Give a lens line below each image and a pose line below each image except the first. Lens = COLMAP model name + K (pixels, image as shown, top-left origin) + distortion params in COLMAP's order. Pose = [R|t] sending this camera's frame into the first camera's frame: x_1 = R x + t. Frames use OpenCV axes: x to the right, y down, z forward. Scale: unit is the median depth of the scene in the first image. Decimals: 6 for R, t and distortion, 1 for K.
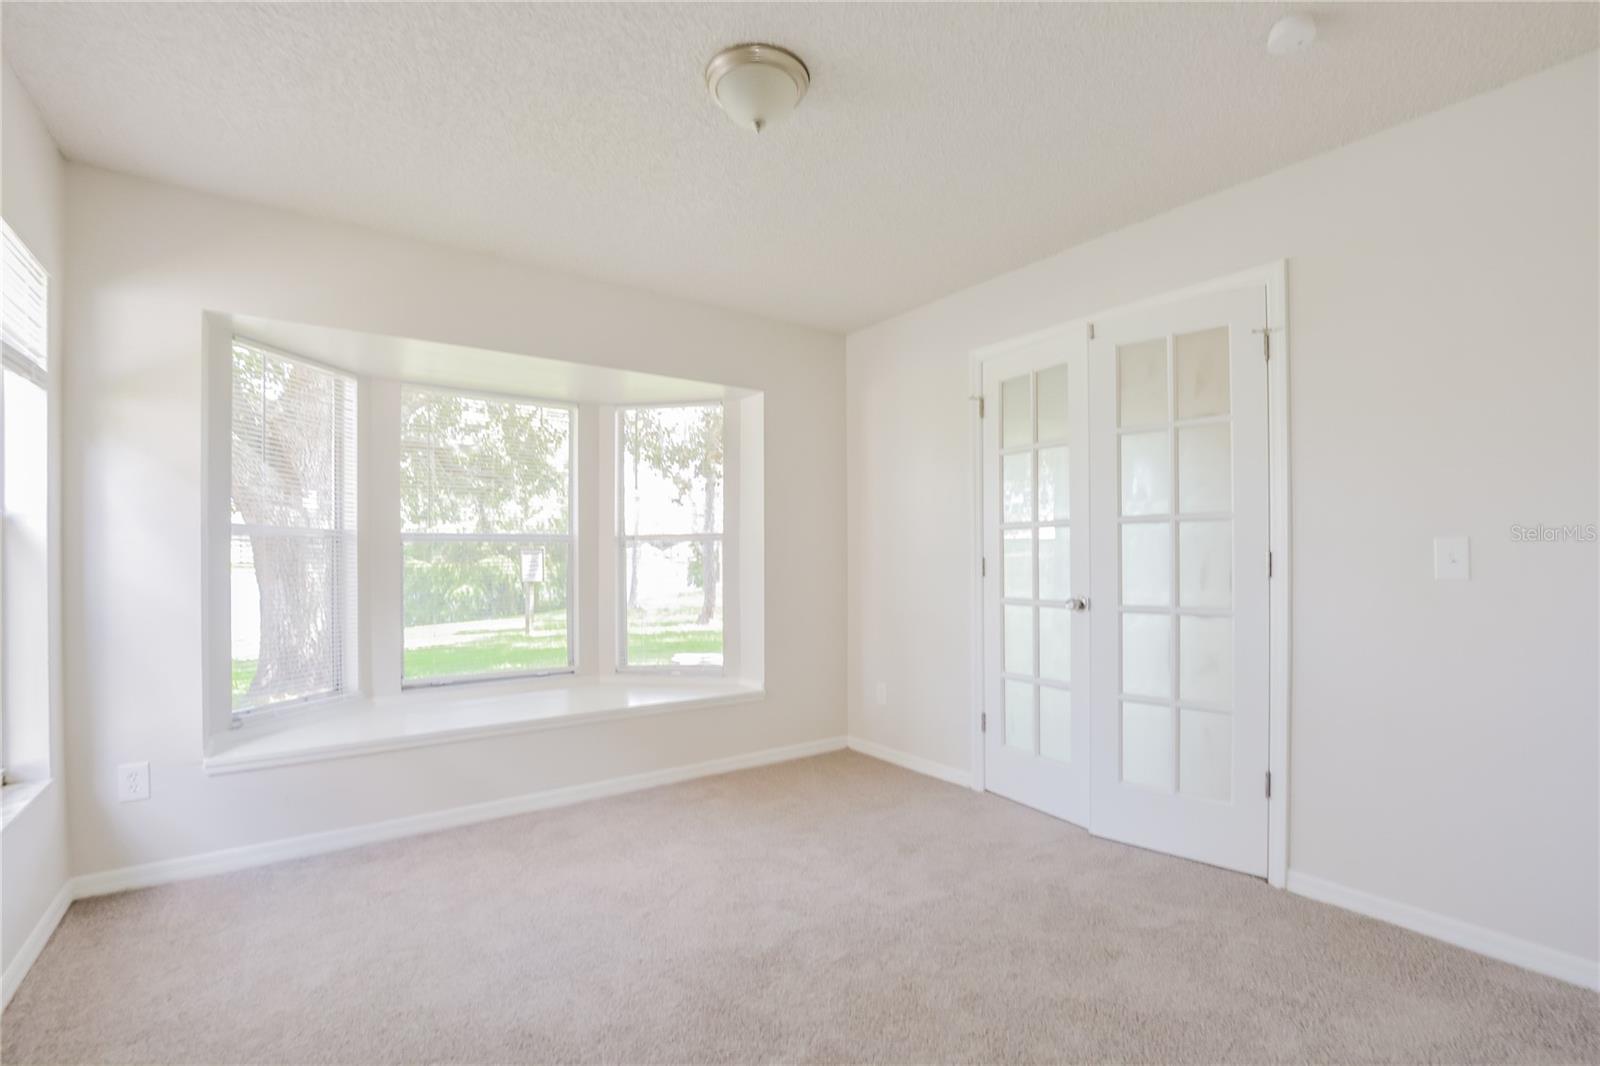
lens RADIAL K [[720.7, 0, 807.2], [0, 720.7, 546.0], [0, 0, 1]] dist [-0.023065, 0.000417]
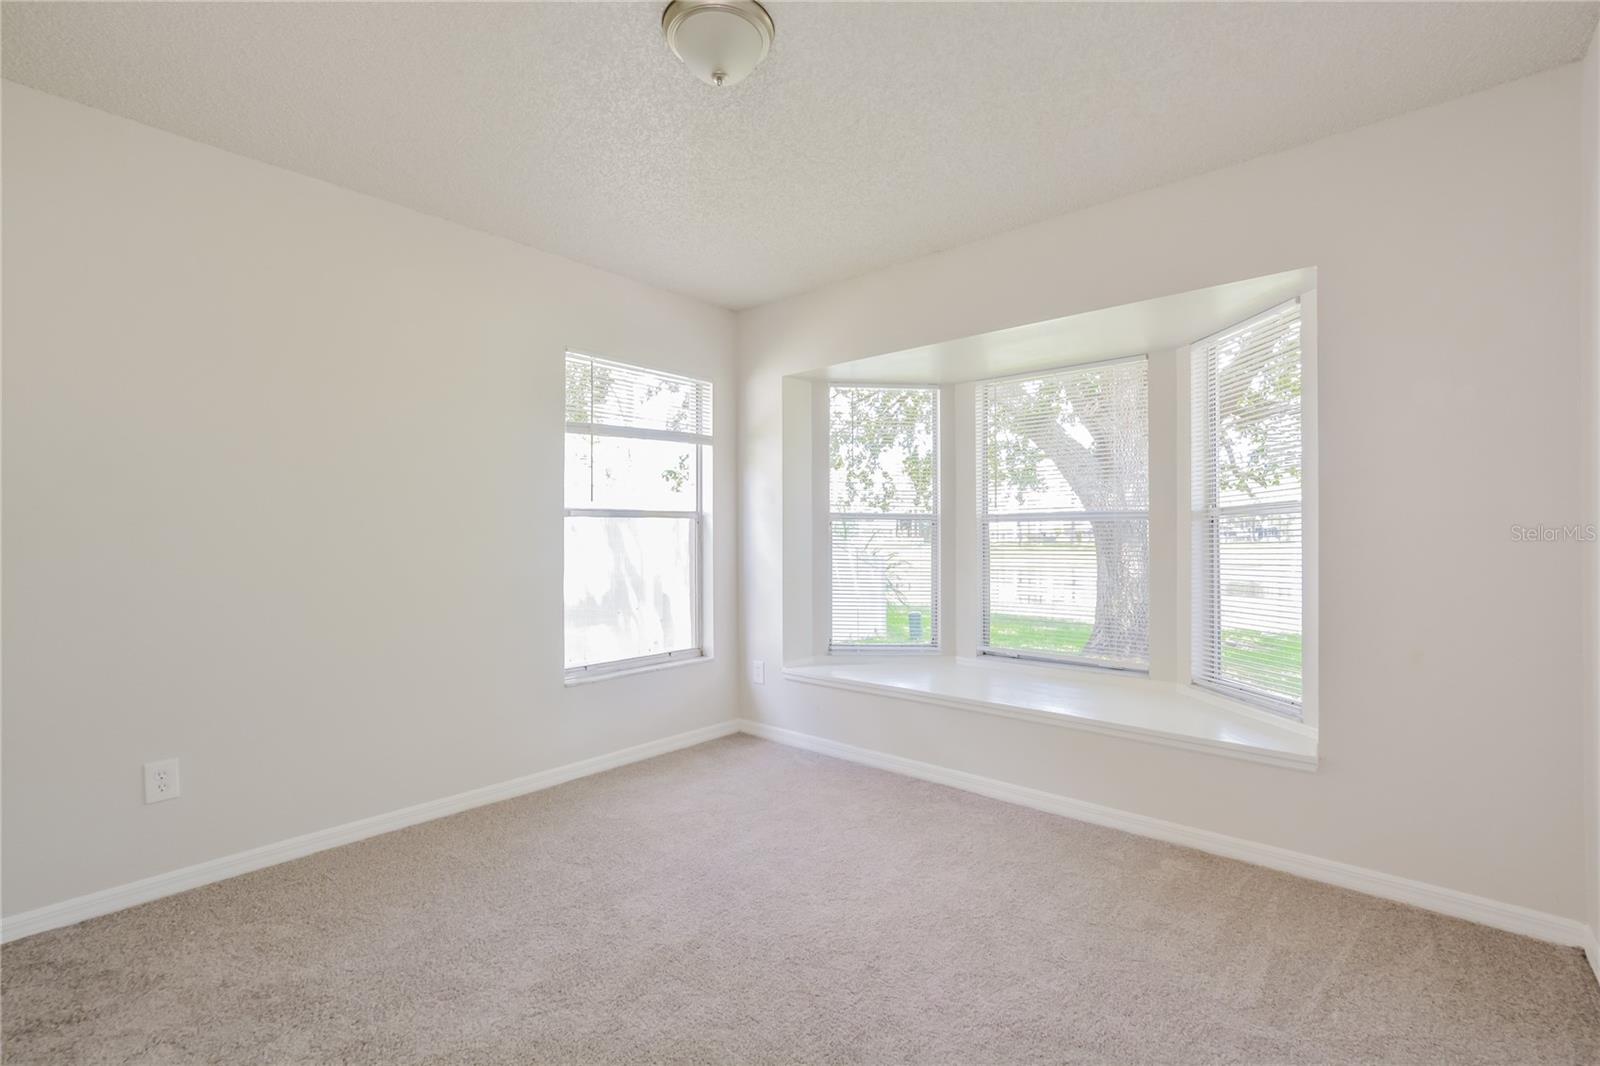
lens RADIAL K [[720.7, 0, 802.5], [0, 720.7, 533.0], [0, 0, 1]] dist [-0.023065, 0.000417]
pose [[0.216282, -0.000070, -0.976331, 0.475102], [0.012713, 0.999915, 0.002745, 0.004087], [0.976248, -0.013006, 0.216265, 0.492076]]
